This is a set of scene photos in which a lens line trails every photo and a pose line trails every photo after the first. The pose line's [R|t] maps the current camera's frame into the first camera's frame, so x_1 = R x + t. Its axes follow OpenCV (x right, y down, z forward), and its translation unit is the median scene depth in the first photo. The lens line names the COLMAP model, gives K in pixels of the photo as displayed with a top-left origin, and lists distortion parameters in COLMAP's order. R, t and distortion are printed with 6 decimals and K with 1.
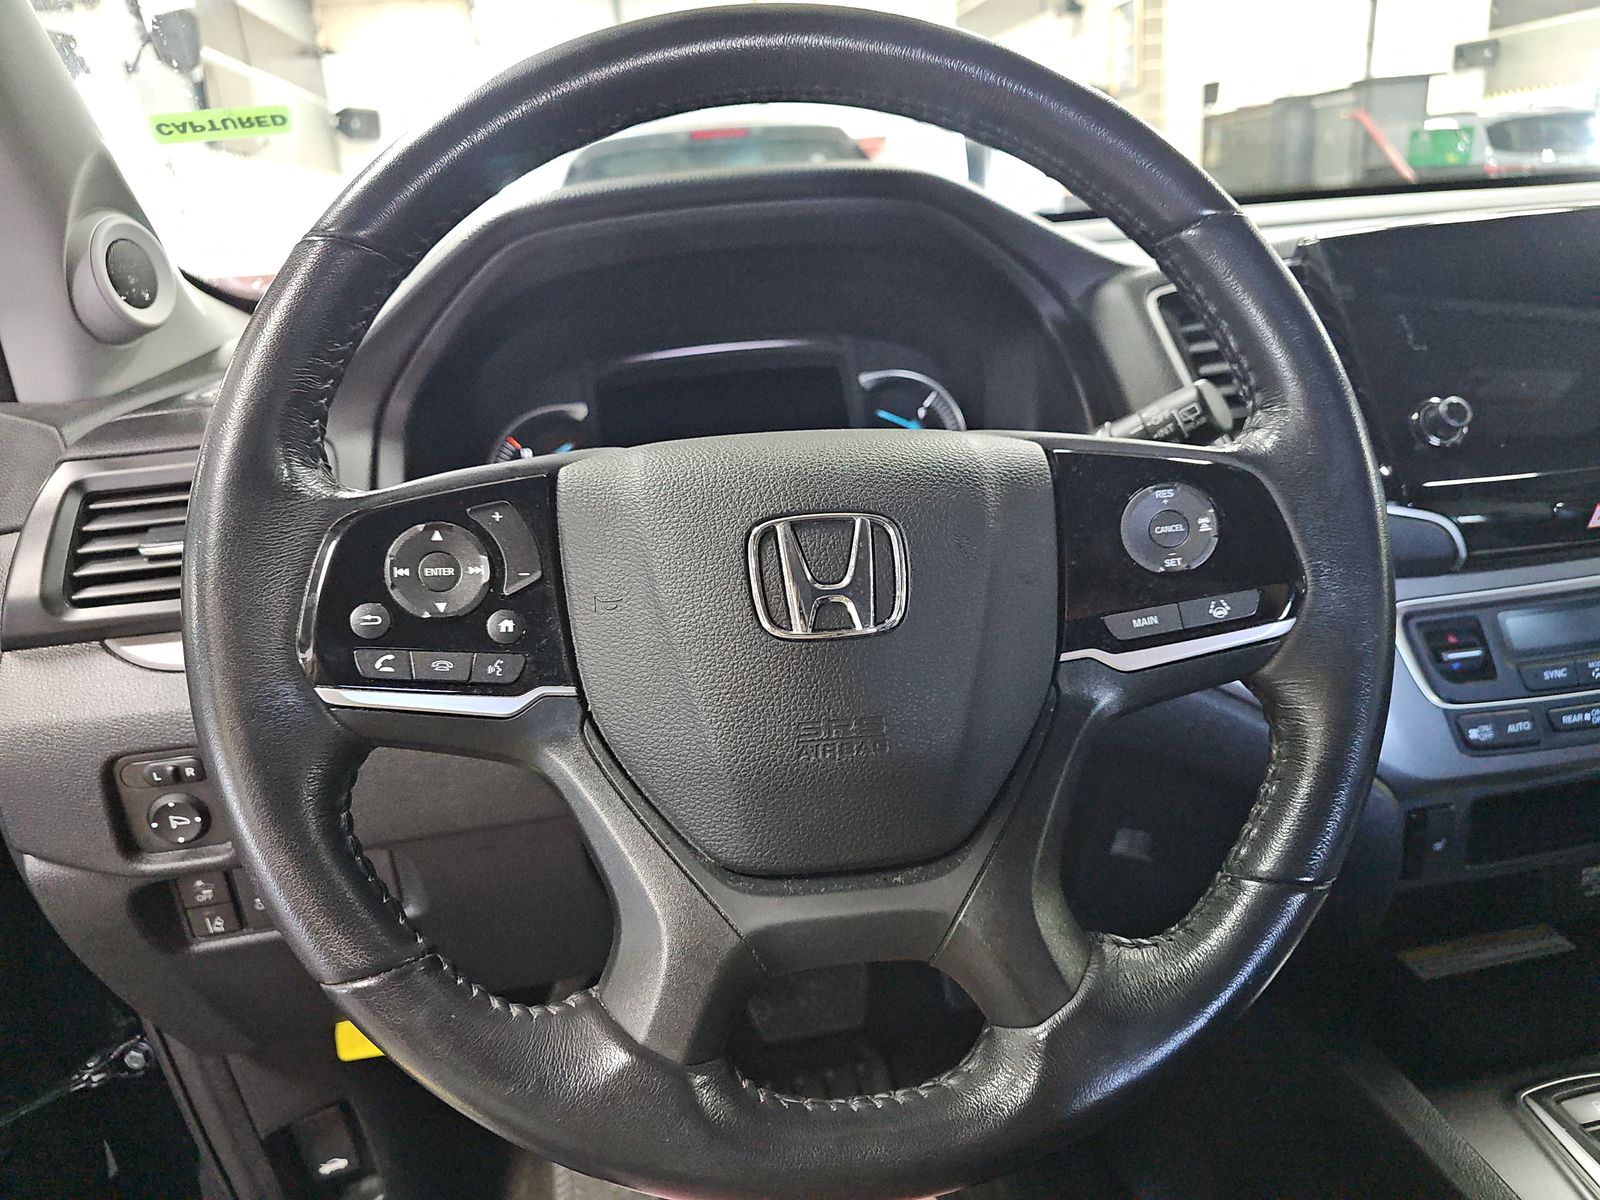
lens RADIAL K [[1047.2, 0, 800.0], [0, 1047.2, 600.0], [0, 0, 1]] dist [0.092660, -0.069100]
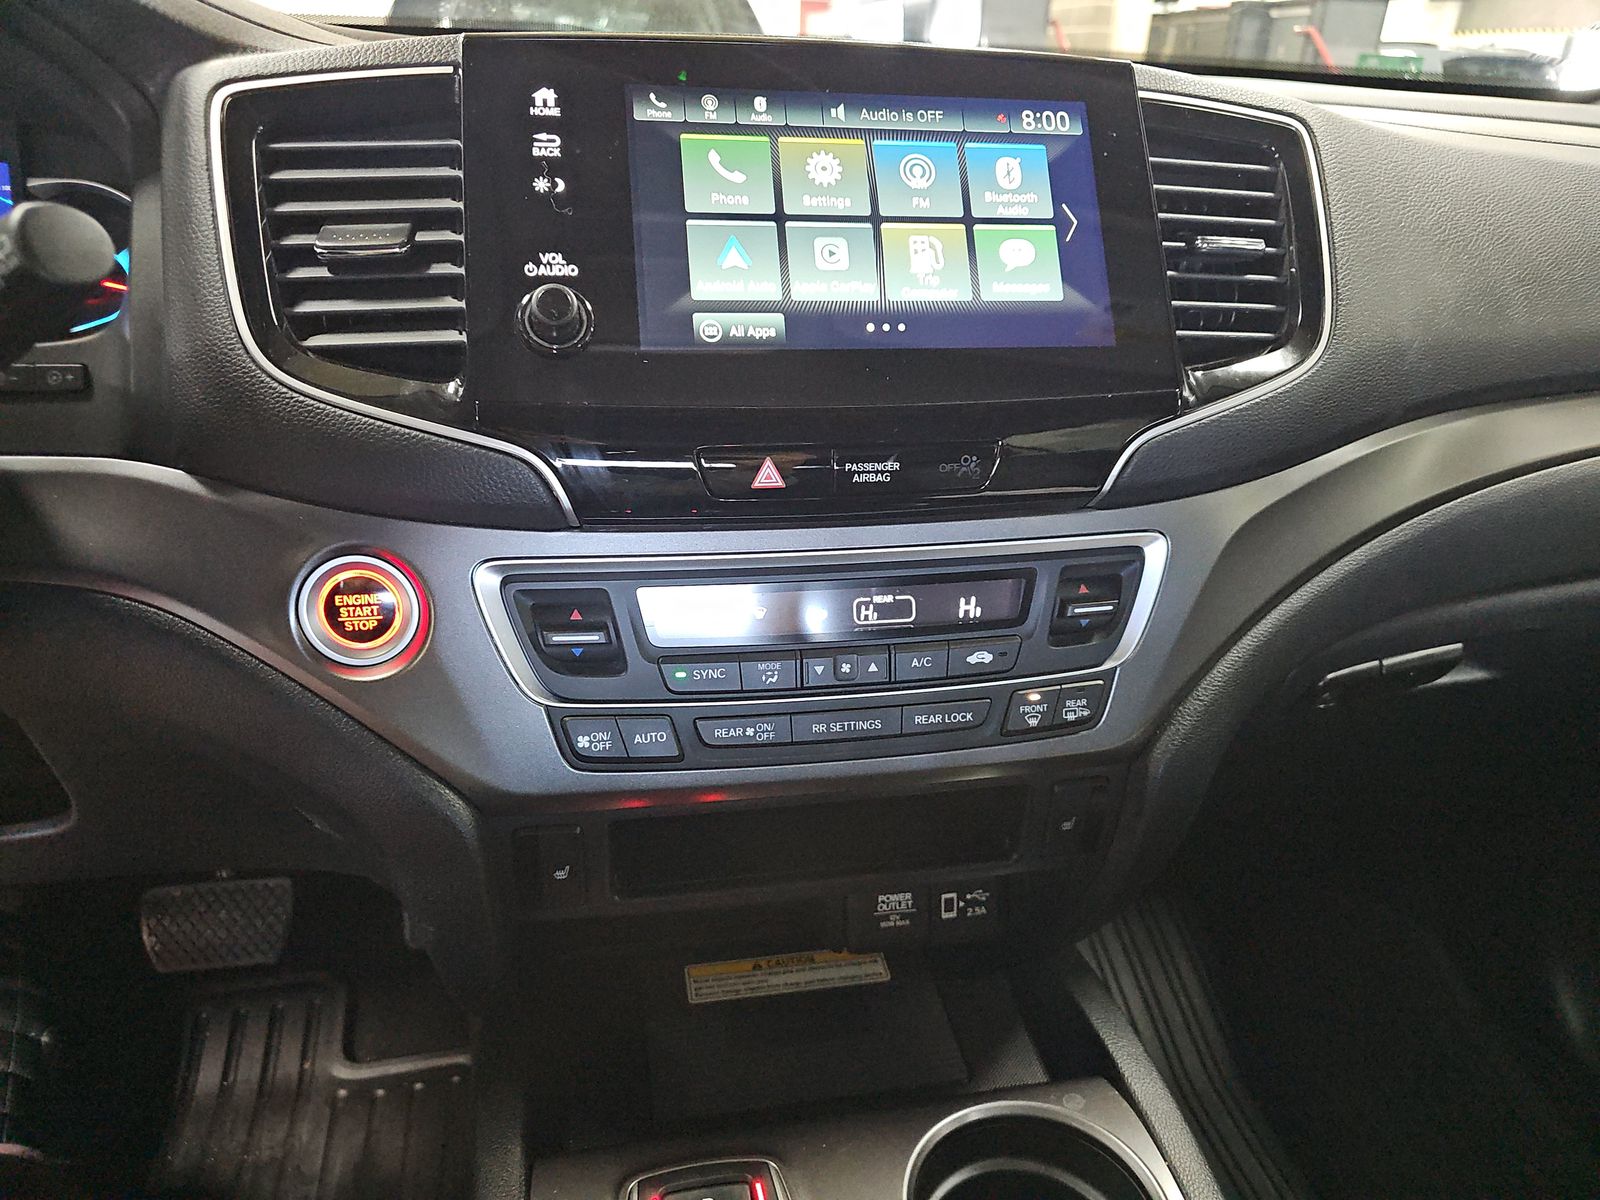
lens RADIAL K [[1040.9, 0, 817.4], [0, 1040.9, 613.2], [0, 0, 1]] dist [0.052661, -0.046673]
pose [[0.993559, 0.102682, 0.047928, 0.734635], [-0.107684, 0.987252, 0.117206, -0.069380], [-0.035282, -0.121612, 0.991950, 0.264341]]
